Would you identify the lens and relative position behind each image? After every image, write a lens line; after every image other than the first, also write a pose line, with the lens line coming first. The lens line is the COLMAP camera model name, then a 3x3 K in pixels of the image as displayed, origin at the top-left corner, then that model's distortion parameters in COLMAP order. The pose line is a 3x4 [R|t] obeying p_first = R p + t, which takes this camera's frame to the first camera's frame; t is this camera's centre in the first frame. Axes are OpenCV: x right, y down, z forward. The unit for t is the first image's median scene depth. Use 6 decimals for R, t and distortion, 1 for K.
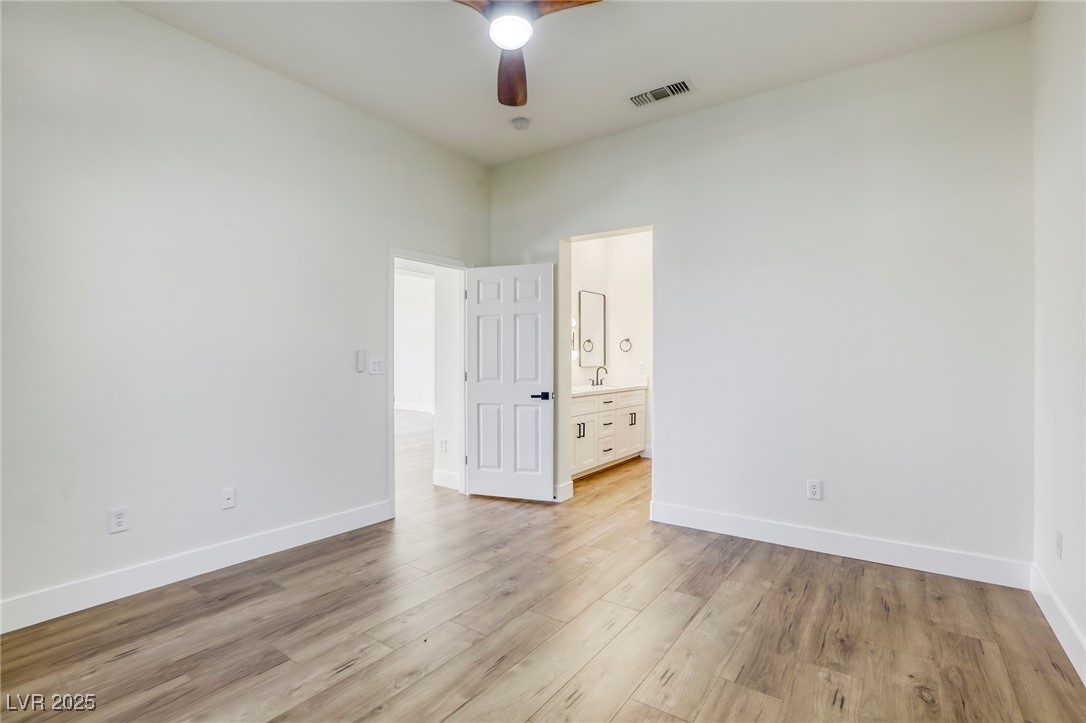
lens RADIAL K [[509.0, 0, 548.8], [0, 509.0, 358.3], [0, 0, 1]] dist [-0.026297, 0.010451]
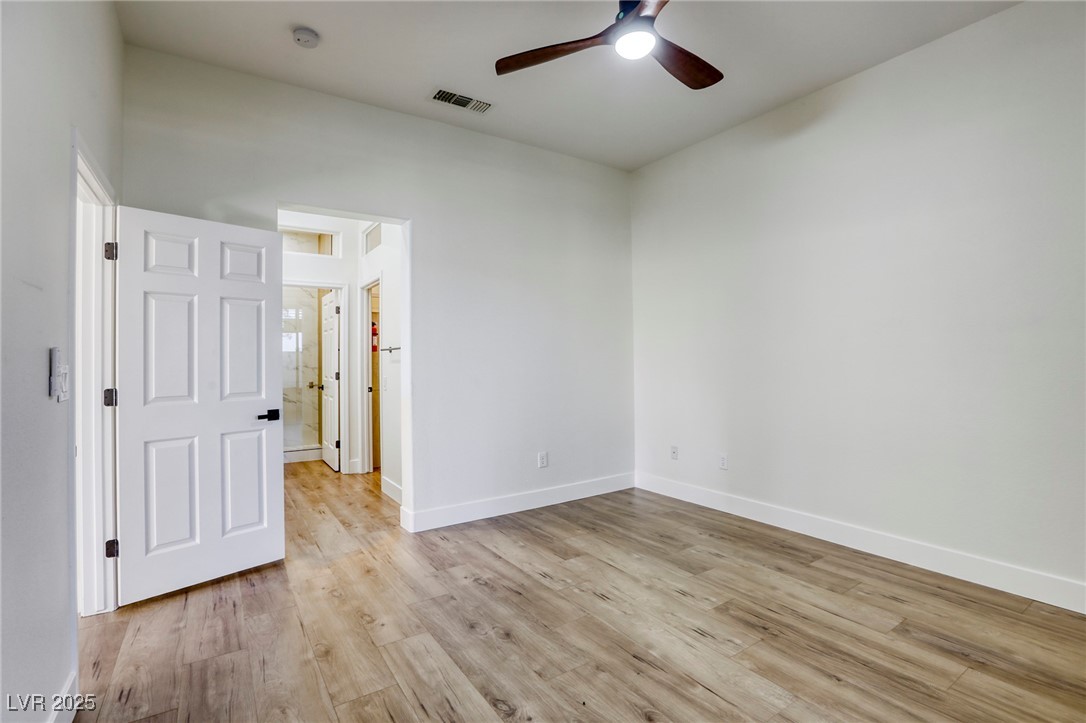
lens RADIAL K [[501.7, 0, 544.8], [0, 501.7, 353.9], [0, 0, 1]] dist [-0.057429, 0.021096]
pose [[0.366918, 0.008511, 0.930214, -0.713633], [0.015105, 0.999772, -0.015105, 0.005767], [-0.930131, 0.019593, 0.366706, 0.537599]]
